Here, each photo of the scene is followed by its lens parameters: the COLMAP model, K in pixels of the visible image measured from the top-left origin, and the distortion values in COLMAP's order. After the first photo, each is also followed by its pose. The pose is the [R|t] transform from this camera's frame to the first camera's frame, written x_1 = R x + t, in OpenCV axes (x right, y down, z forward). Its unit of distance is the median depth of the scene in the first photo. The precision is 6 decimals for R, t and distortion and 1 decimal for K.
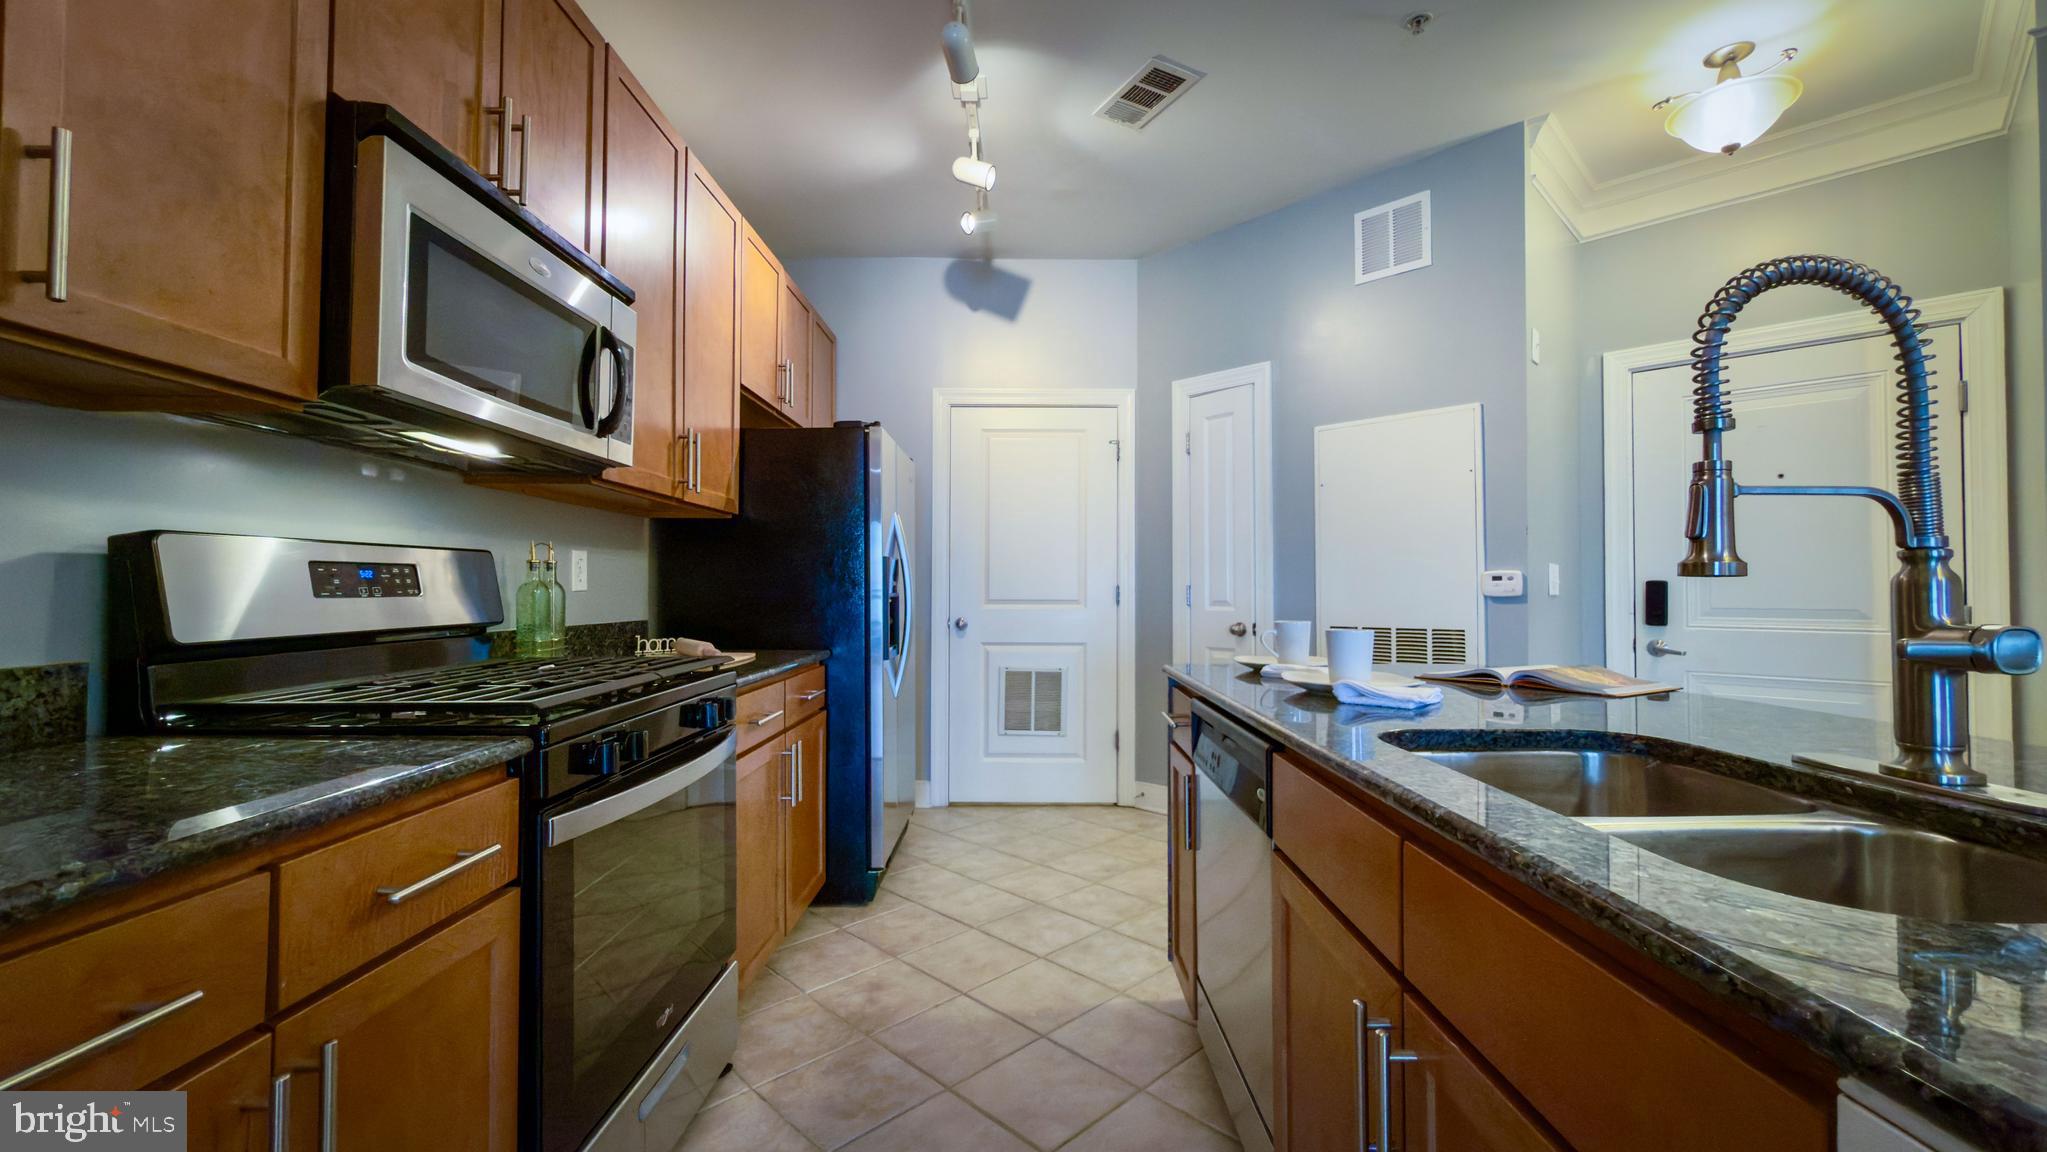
lens RADIAL K [[830.0, 0, 1023.5], [0, 830.0, 576.0], [0, 0, 1]] dist [-0.000489, 0.000037]
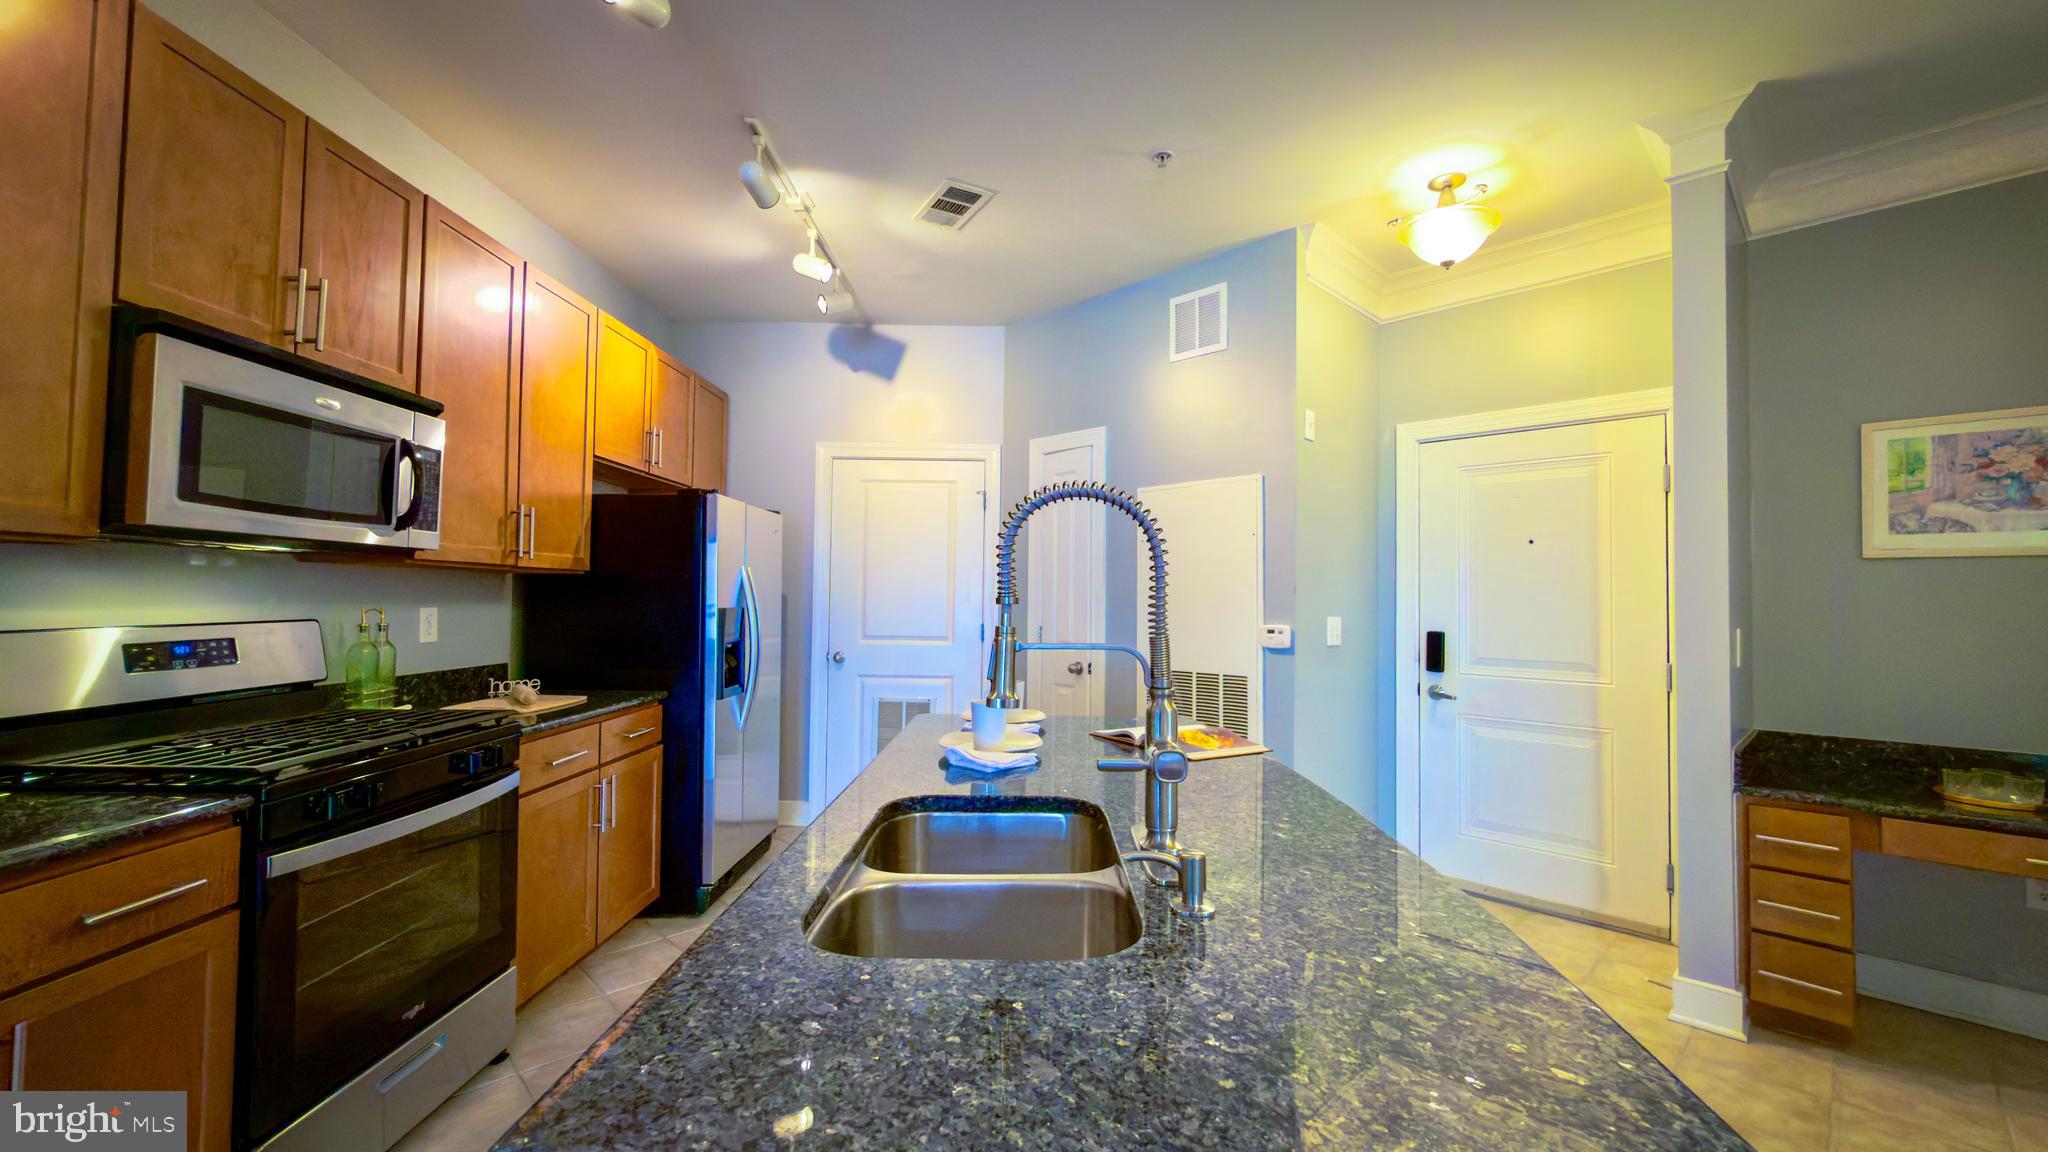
lens RADIAL K [[819.4, 0, 1024.0], [0, 819.4, 576.0], [0, 0, 1]] dist [-0.000980, -0.000018]
pose [[0.999931, 0.010539, -0.005098, 0.276099], [-0.010587, 0.999899, -0.009529, -0.066896], [0.004997, 0.009582, 0.999942, -0.127668]]
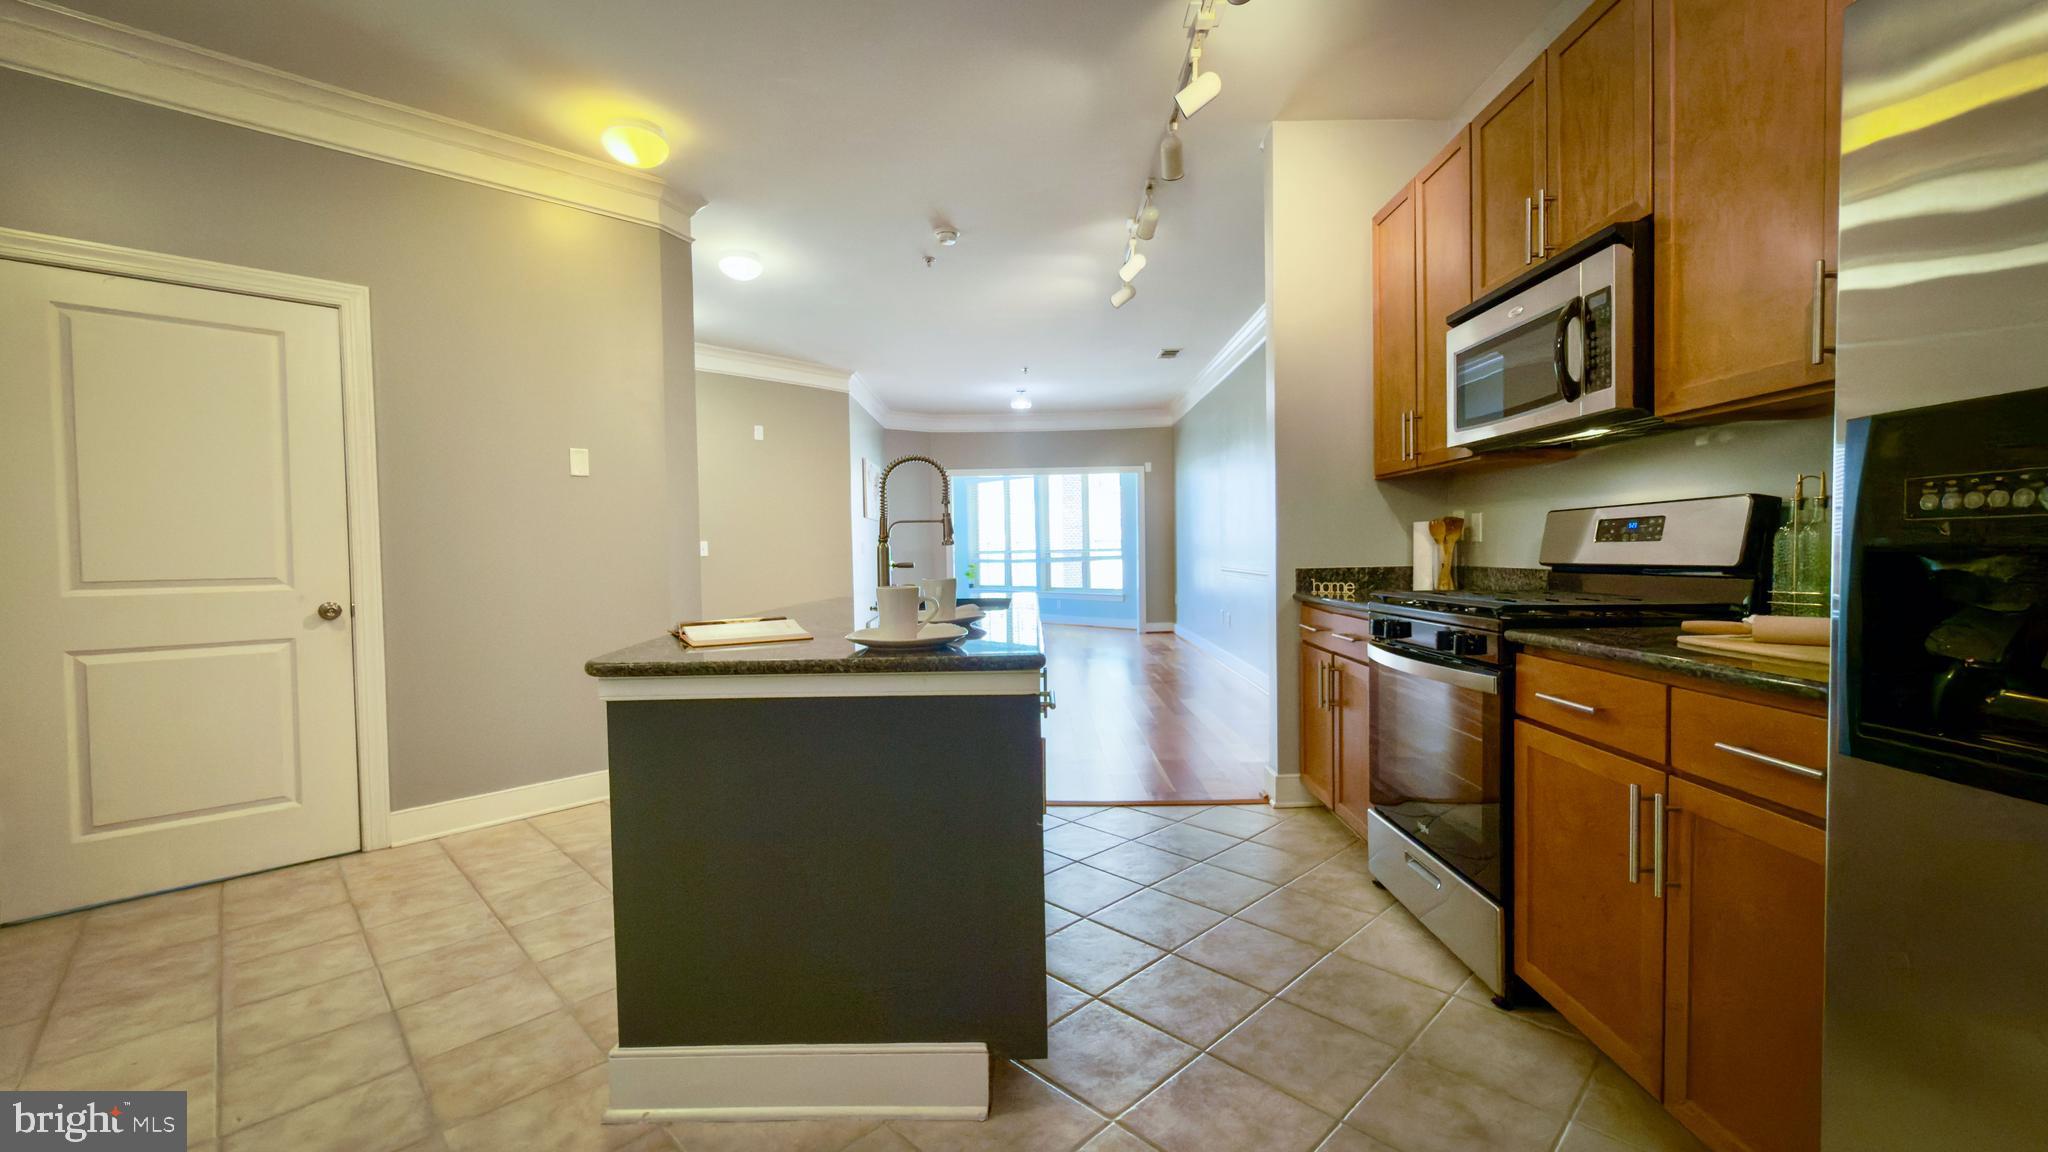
lens RADIAL K [[819.4, 0, 1024.0], [0, 819.4, 576.0], [0, 0, 1]] dist [-0.000980, -0.000018]
pose [[-0.999803, 0.015909, 0.011903, 0.152319], [0.016034, 0.999817, 0.010470, 0.031889], [-0.011735, 0.010658, -0.999874, 1.437885]]
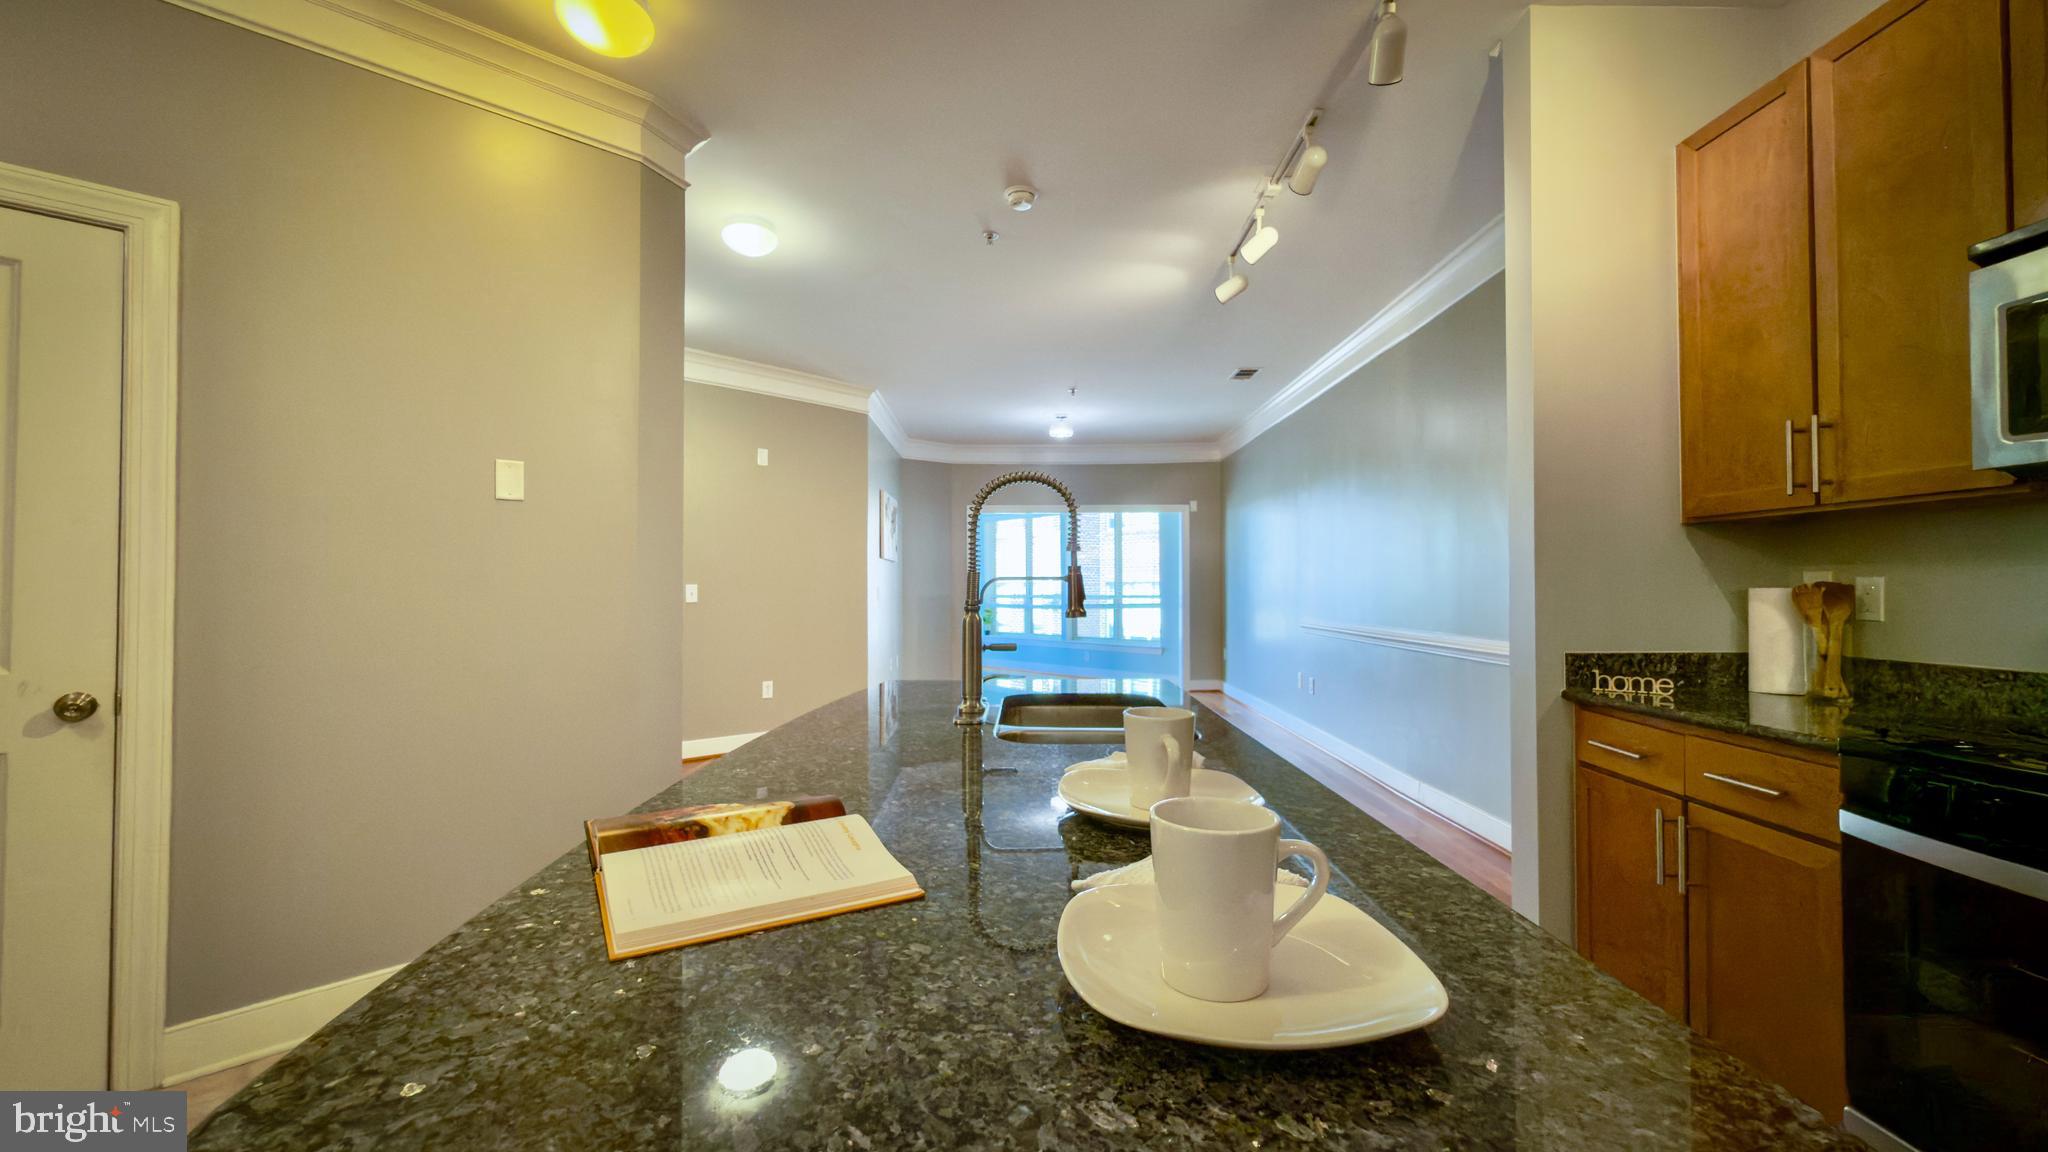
lens RADIAL K [[819.4, 0, 1024.0], [0, 819.4, 576.0], [0, 0, 1]] dist [-0.000980, -0.000018]
pose [[-0.999987, 0.000651, 0.004983, 0.309410], [0.000469, 0.999340, -0.036314, -0.010099], [-0.005004, -0.036311, -0.999328, 1.015522]]
